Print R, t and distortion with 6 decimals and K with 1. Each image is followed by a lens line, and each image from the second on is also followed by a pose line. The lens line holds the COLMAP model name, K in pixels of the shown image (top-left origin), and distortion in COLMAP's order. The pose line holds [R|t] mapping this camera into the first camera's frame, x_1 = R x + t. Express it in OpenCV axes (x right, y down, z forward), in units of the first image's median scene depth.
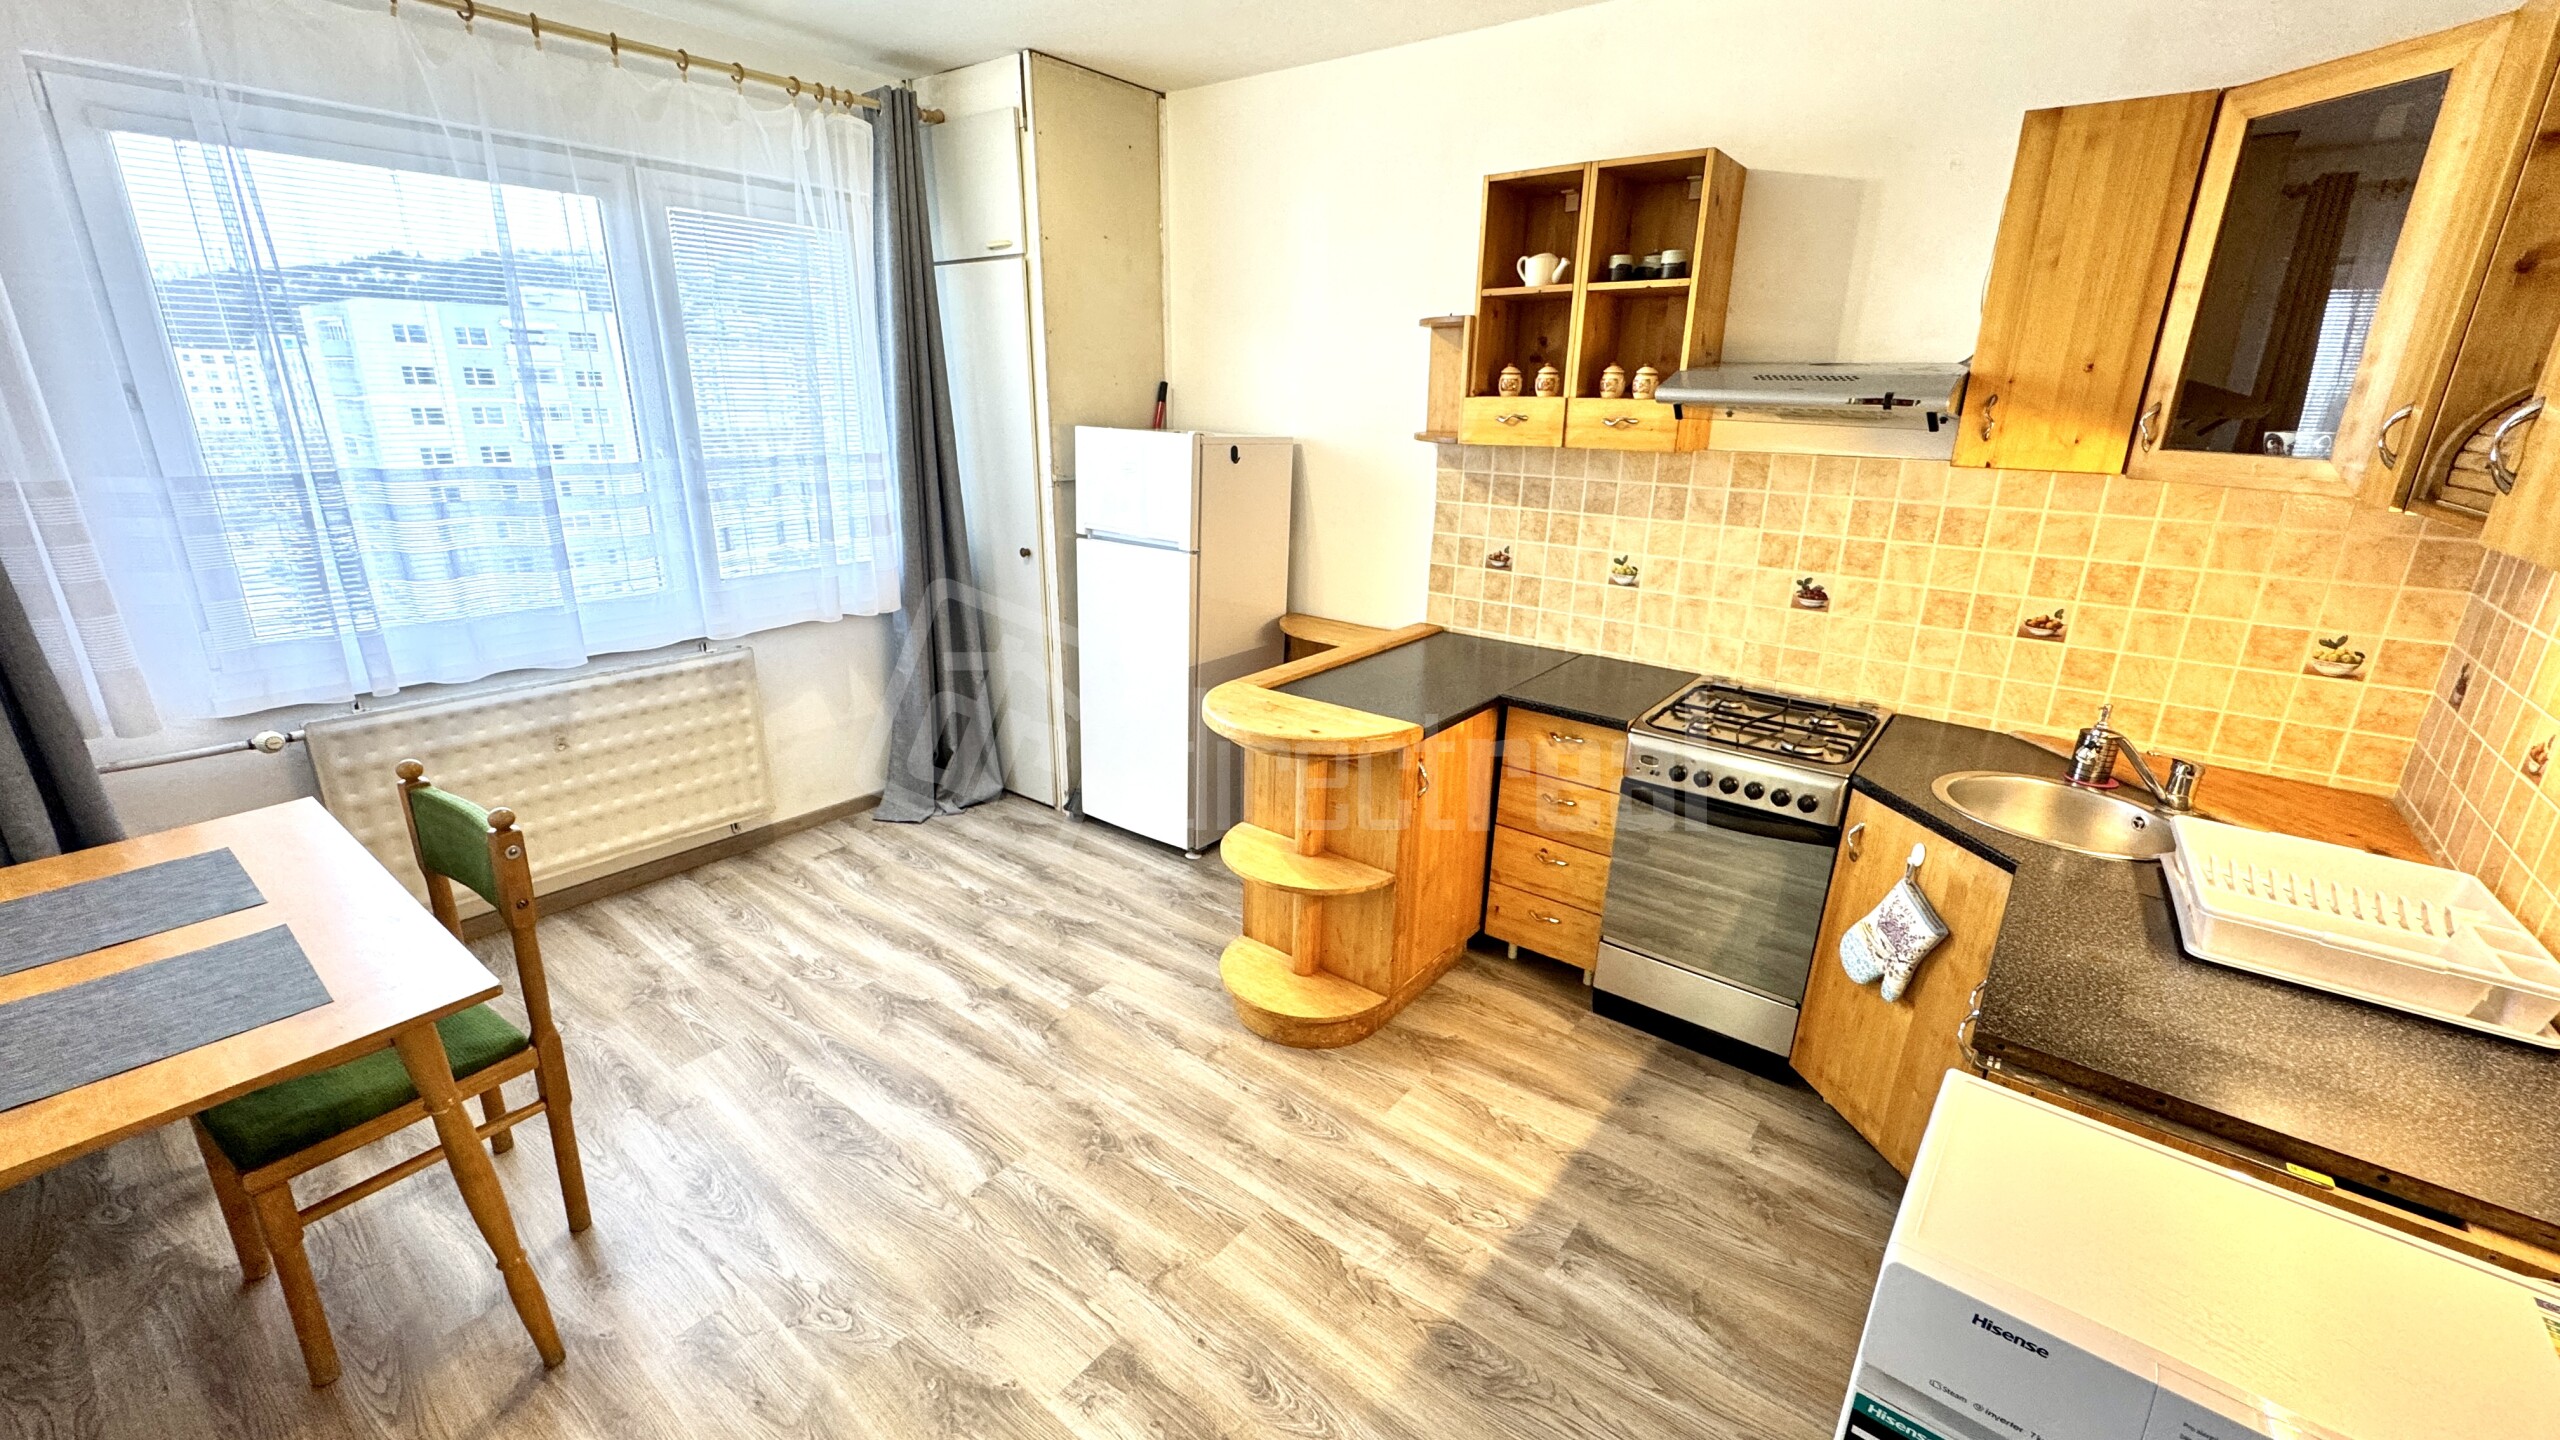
lens RADIAL K [[1022.2, 0, 1276.6], [0, 1022.2, 719.2], [0, 0, 1]] dist [-0.002439, -0.000075]
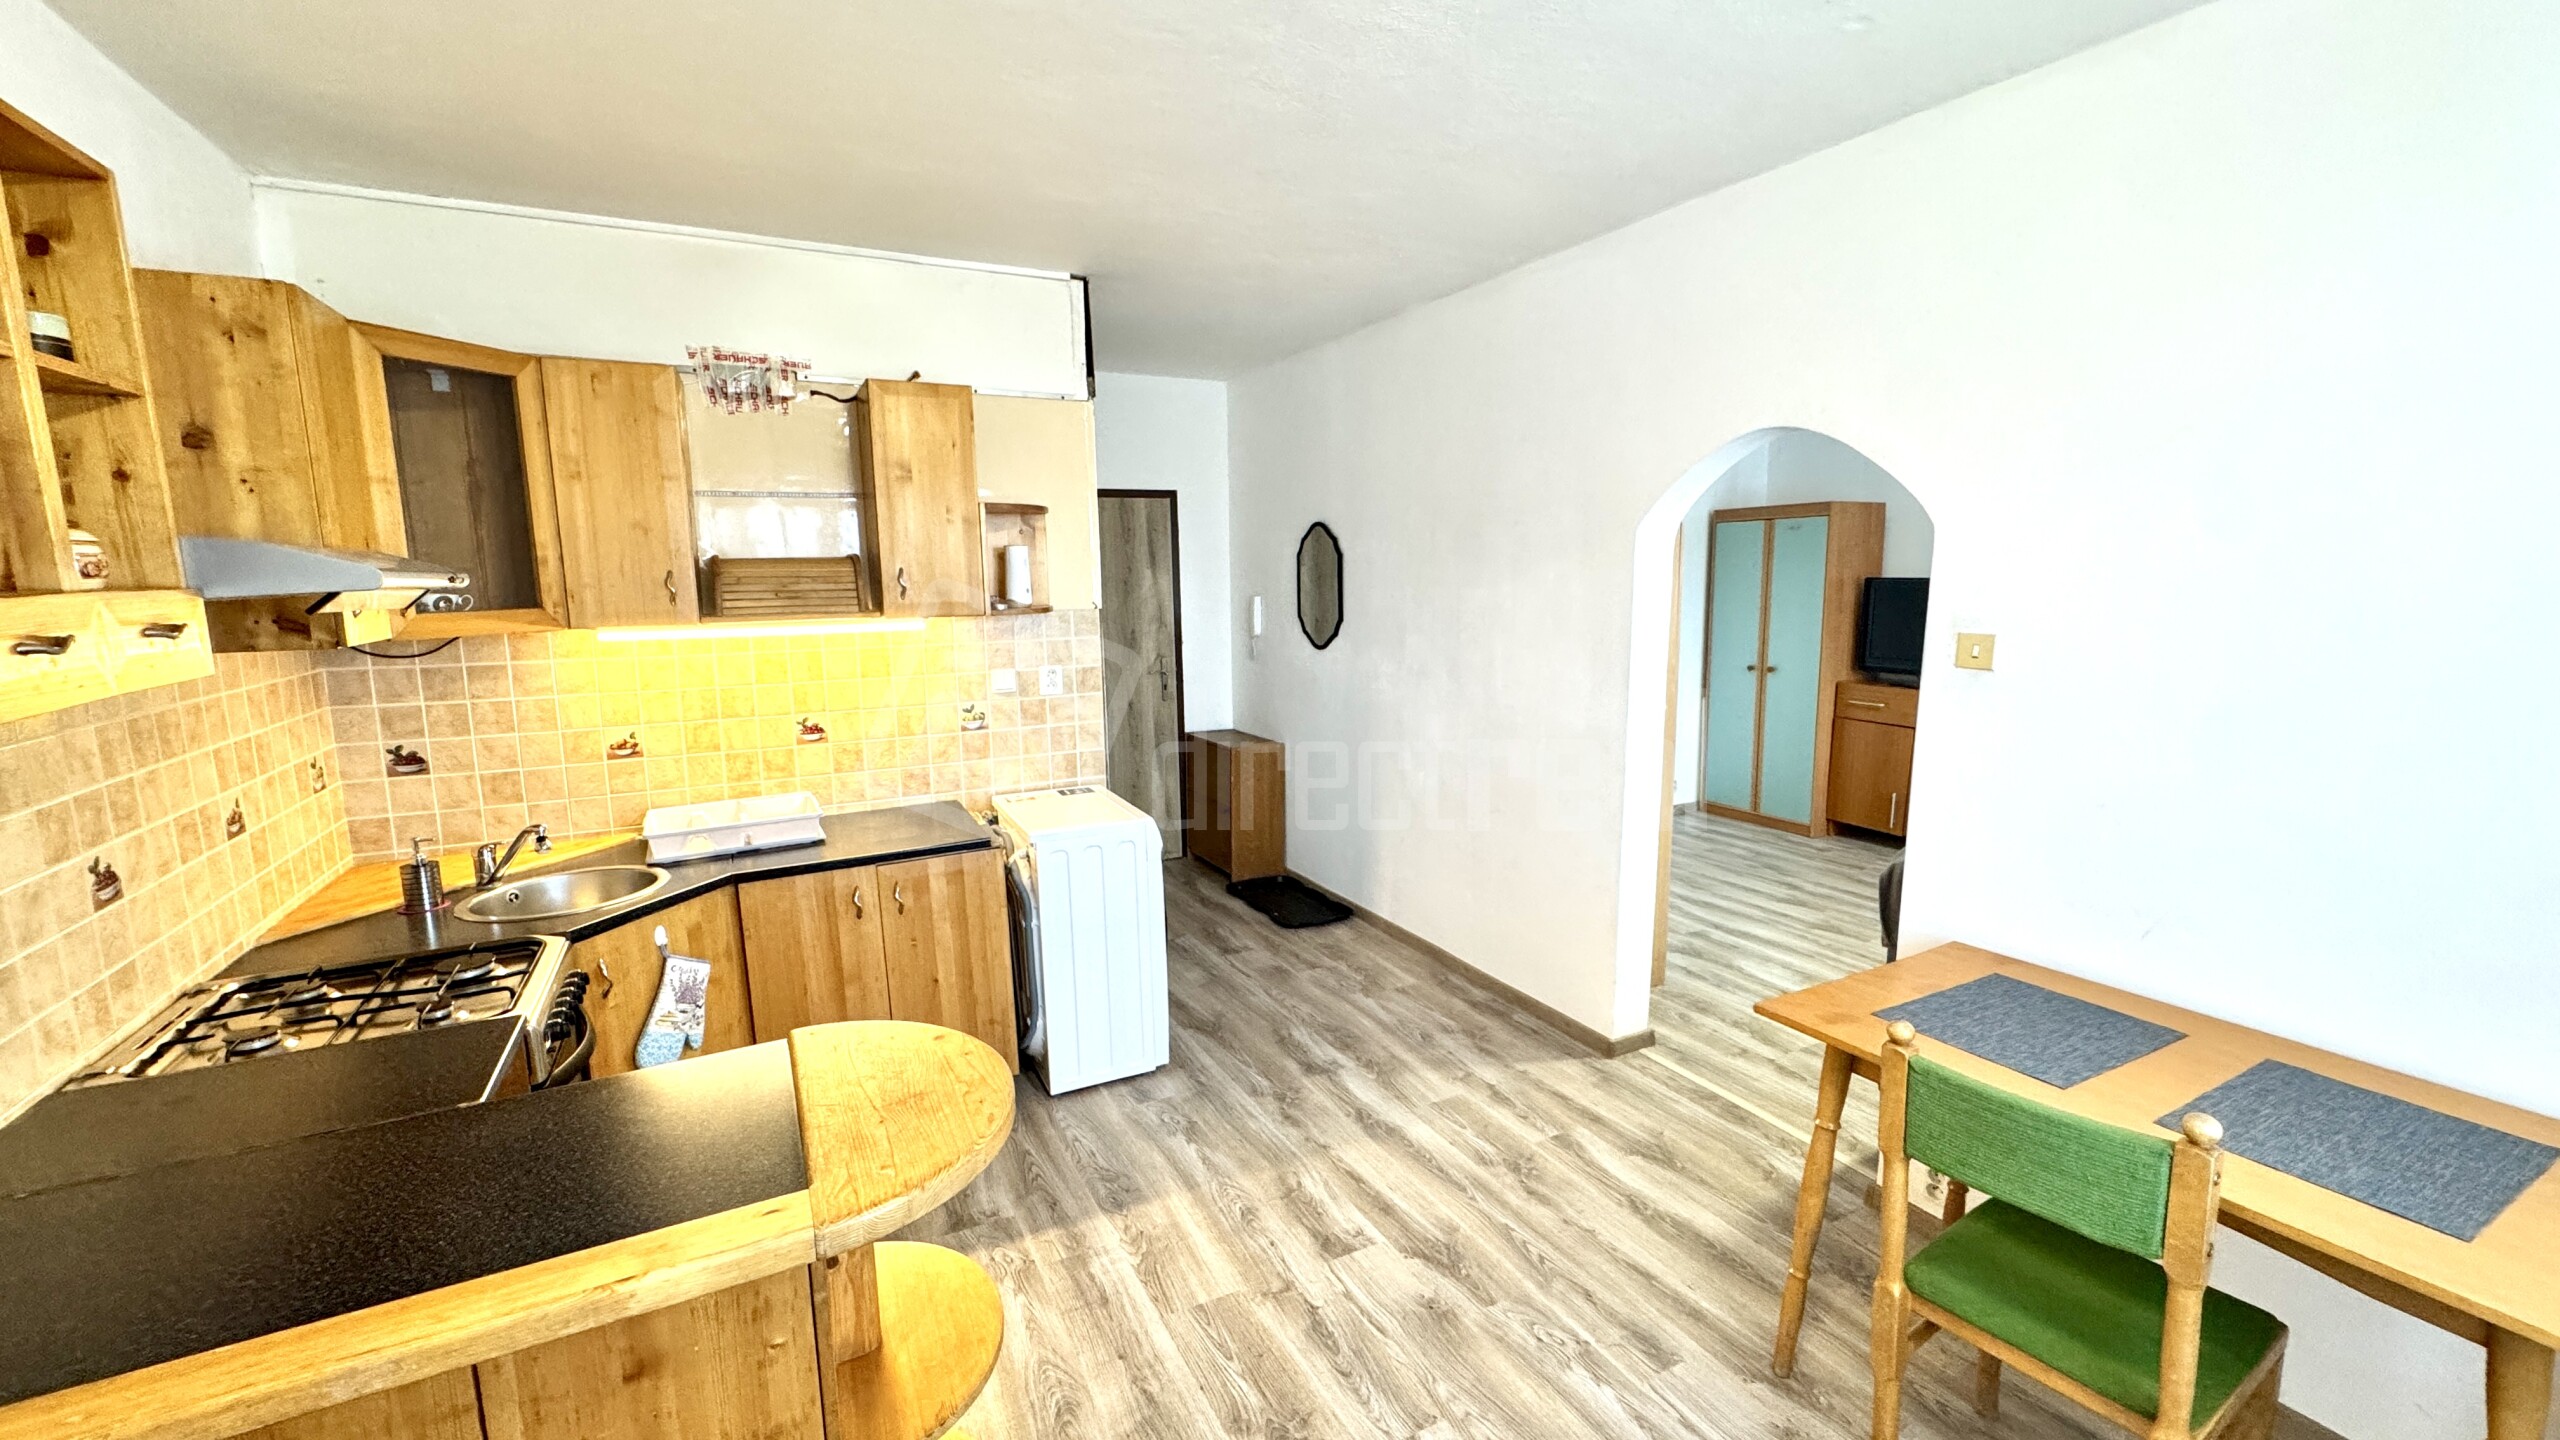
lens RADIAL K [[1022.2, 0, 1278.4], [0, 1022.2, 720.5], [0, 0, 1]] dist [-0.002439, -0.000075]
pose [[-0.911719, -0.071547, 0.404536, -0.354591], [0.118374, 0.897199, 0.425465, -0.363152], [-0.393391, 0.435792, -0.809524, 1.092564]]
